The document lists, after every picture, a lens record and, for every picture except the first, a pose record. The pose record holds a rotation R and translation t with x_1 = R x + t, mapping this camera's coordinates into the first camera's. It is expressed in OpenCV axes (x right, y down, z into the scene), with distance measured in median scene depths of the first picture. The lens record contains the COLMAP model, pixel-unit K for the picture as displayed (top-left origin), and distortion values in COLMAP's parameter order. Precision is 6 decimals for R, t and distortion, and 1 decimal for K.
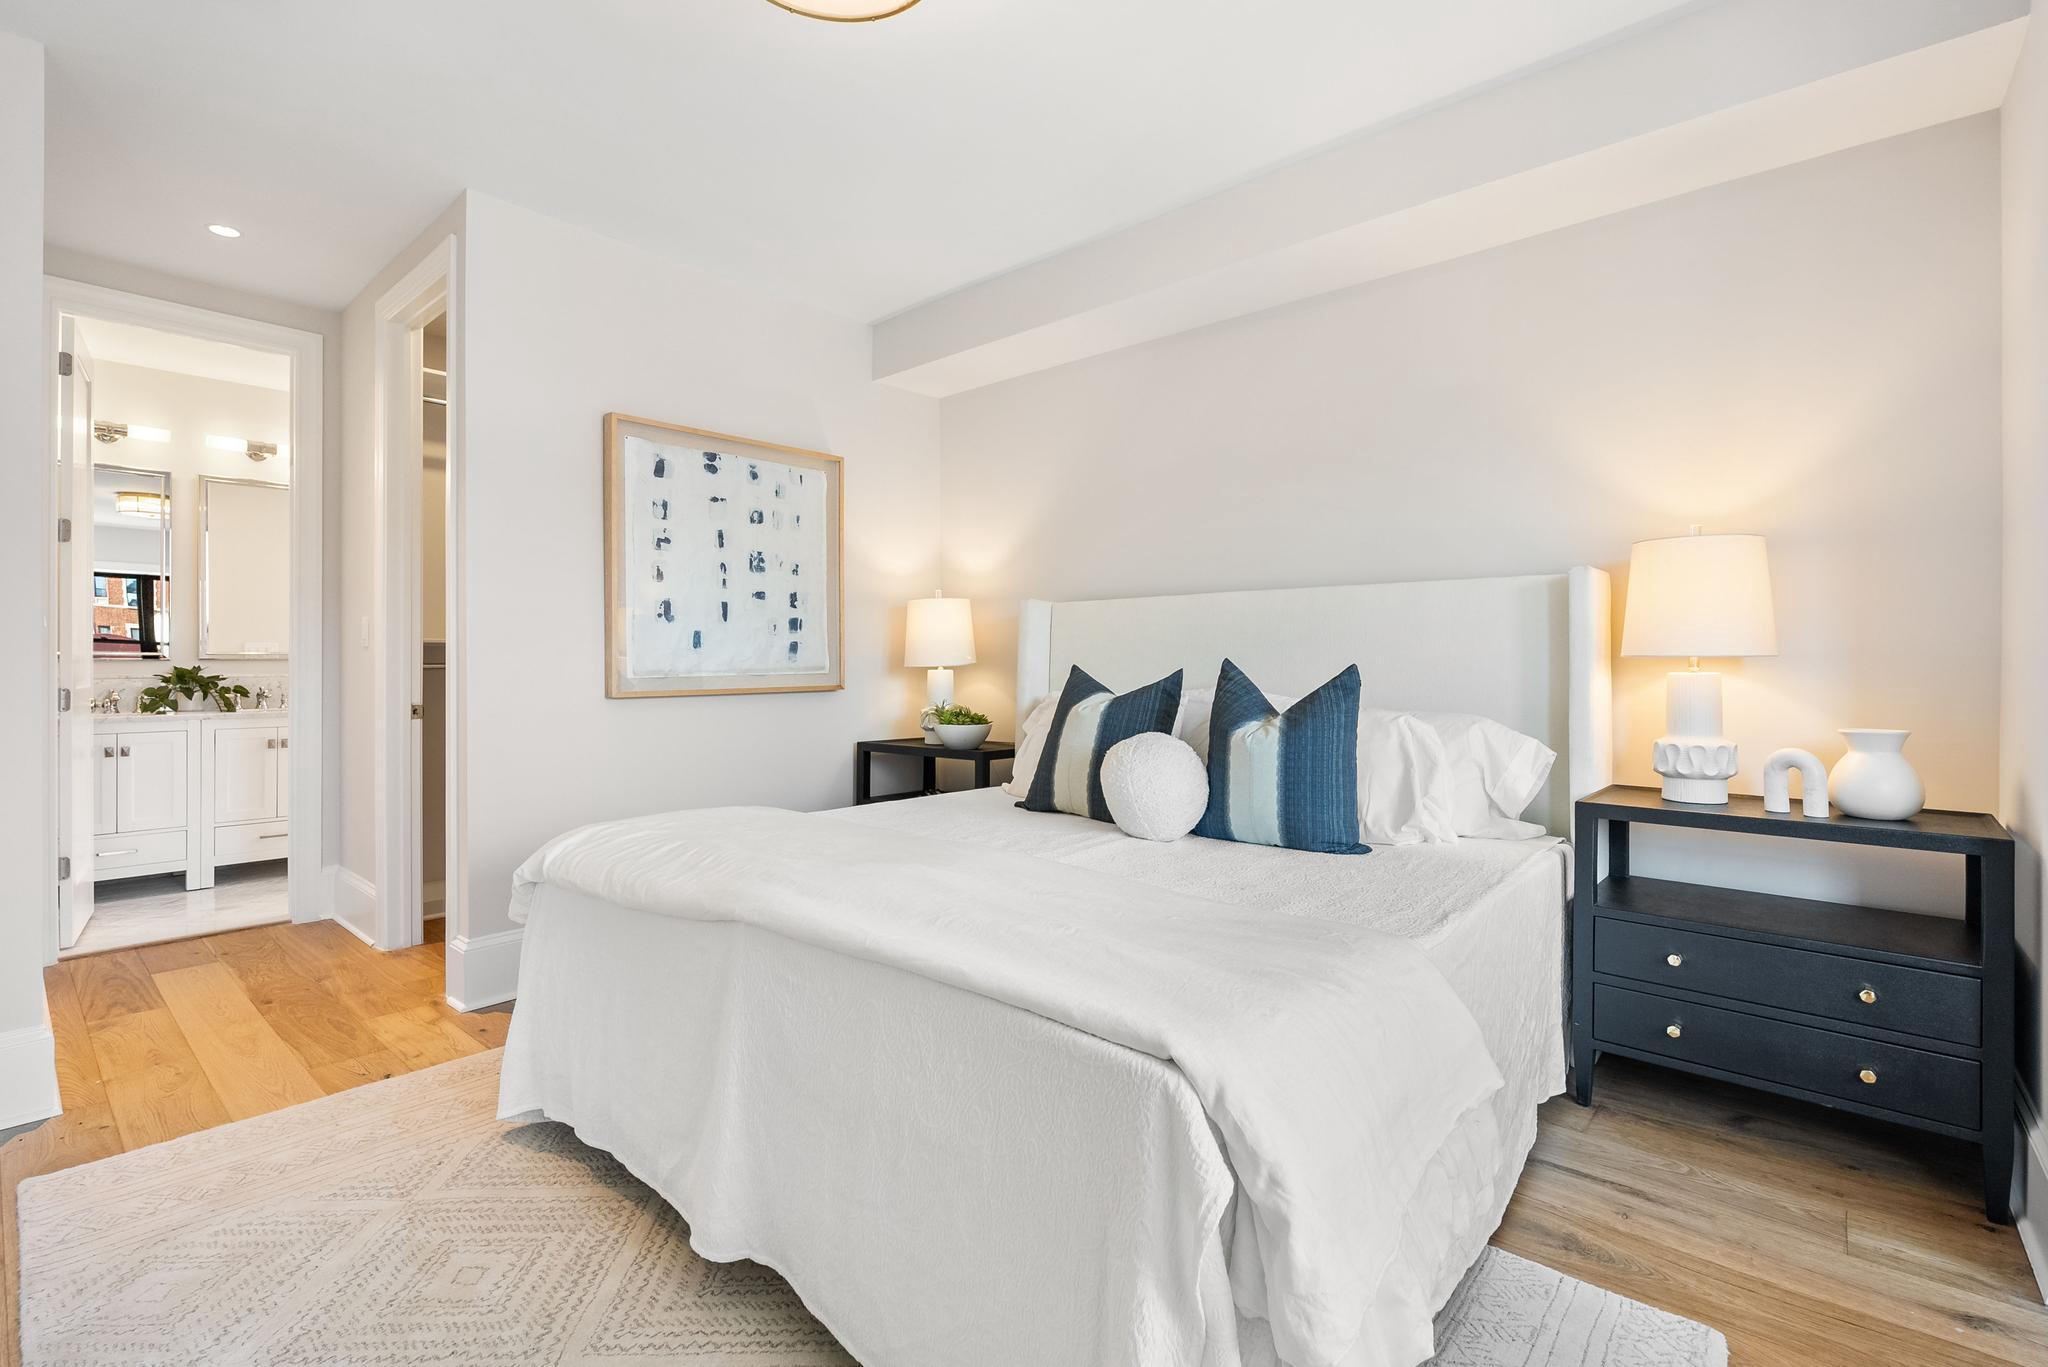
lens RADIAL K [[927.1, 0, 1021.5], [0, 927.1, 665.0], [0, 0, 1]] dist [-0.001673, 0.002185]
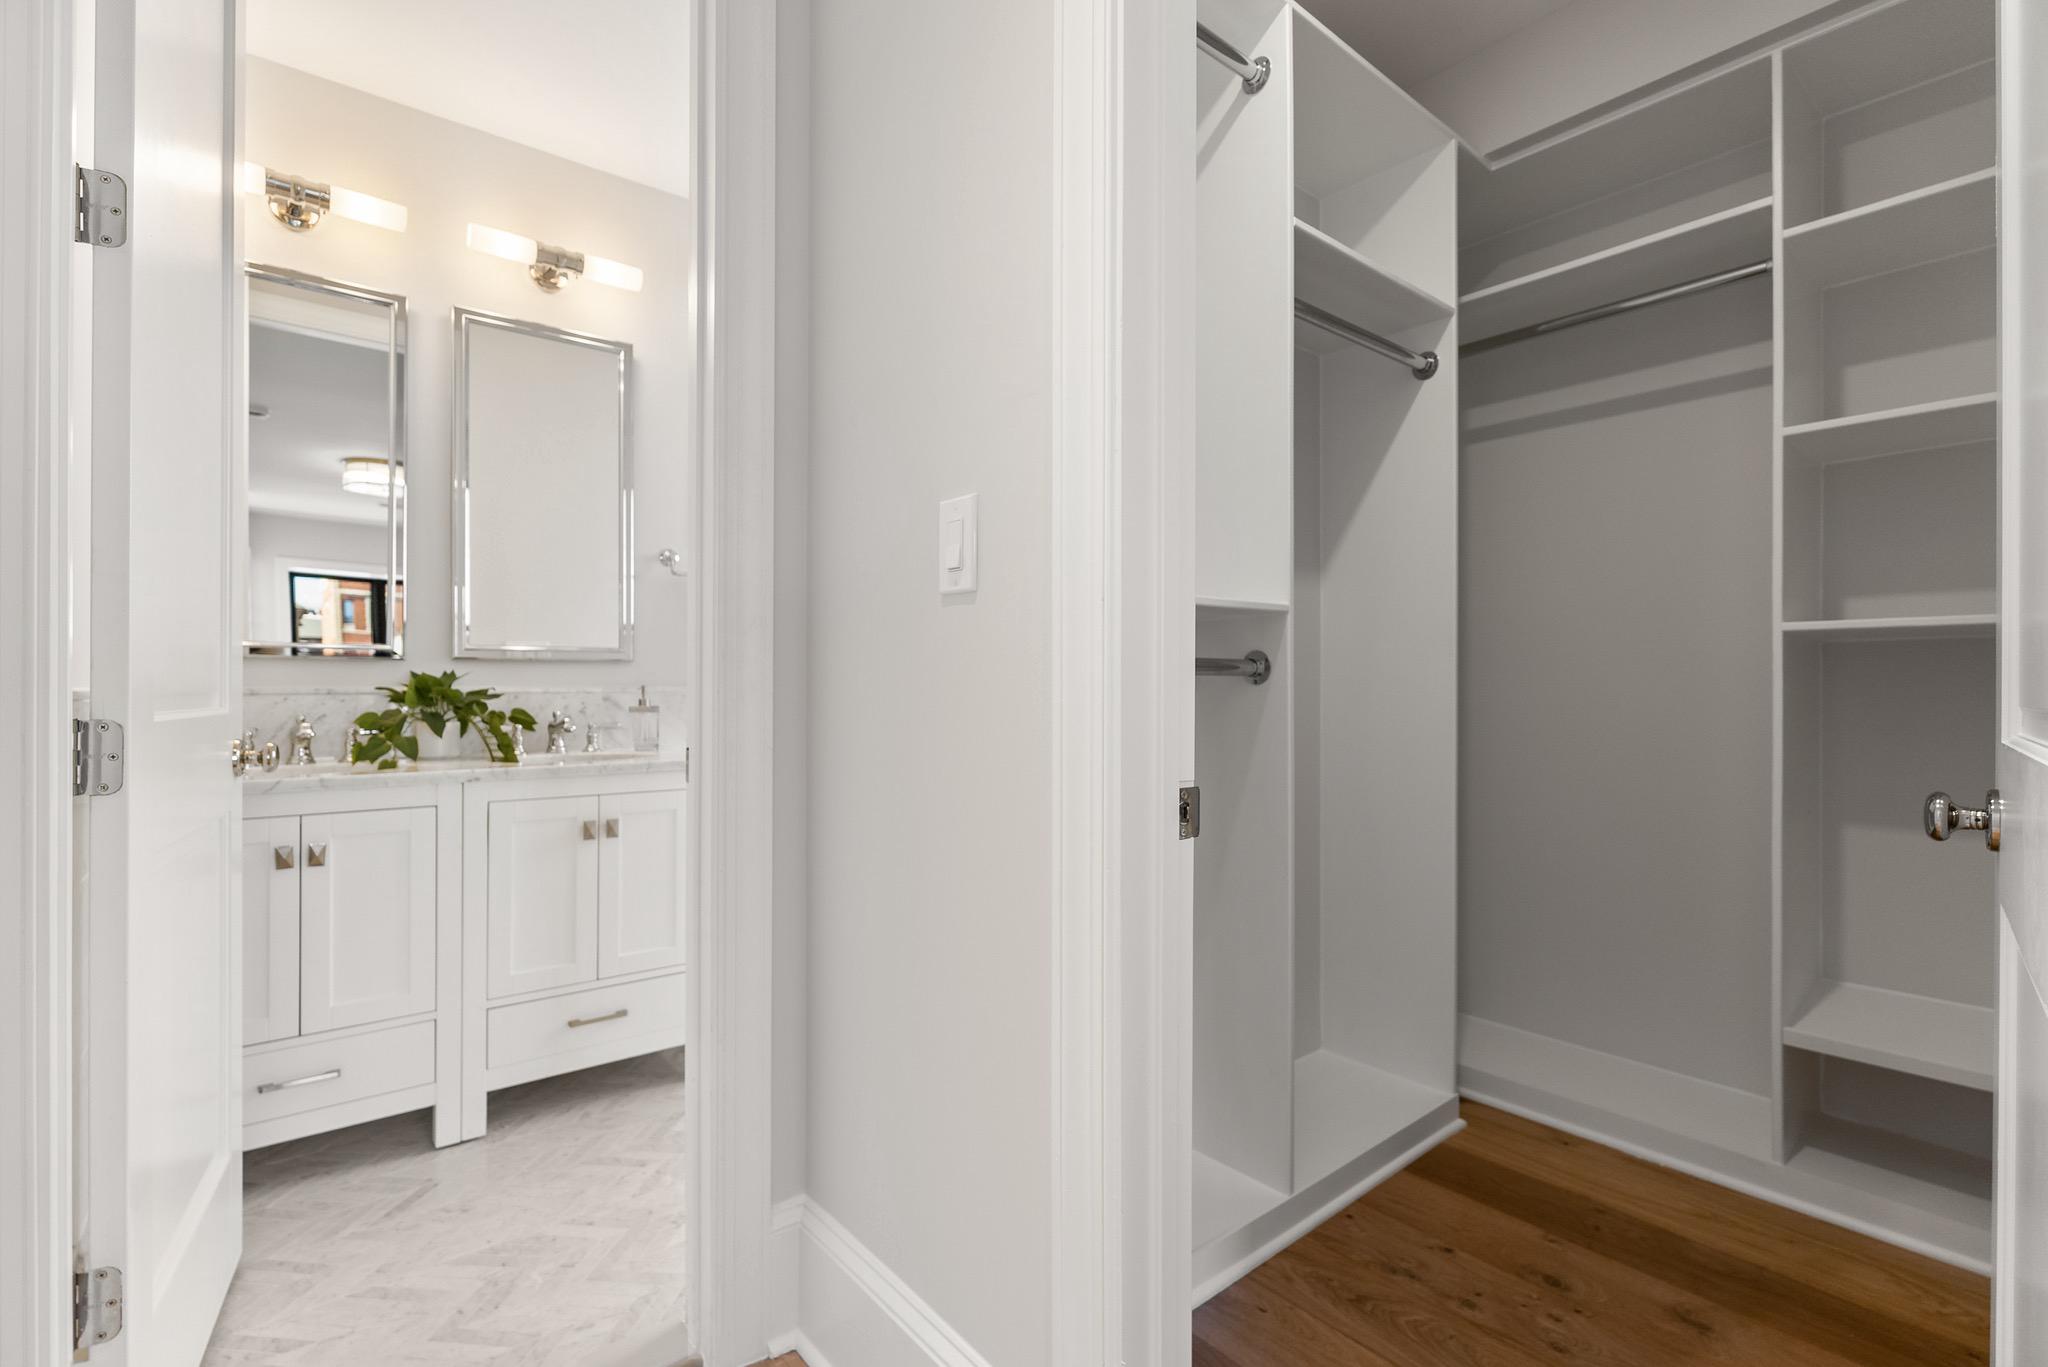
lens RADIAL K [[927.1, 0, 1026.6], [0, 927.1, 690.6], [0, 0, 1]] dist [-0.001673, 0.002185]
pose [[0.988744, 0.005260, -0.149523, -0.501652], [-0.004706, 0.999981, 0.004063, 0.008633], [0.149541, -0.003313, 0.988750, 0.544923]]
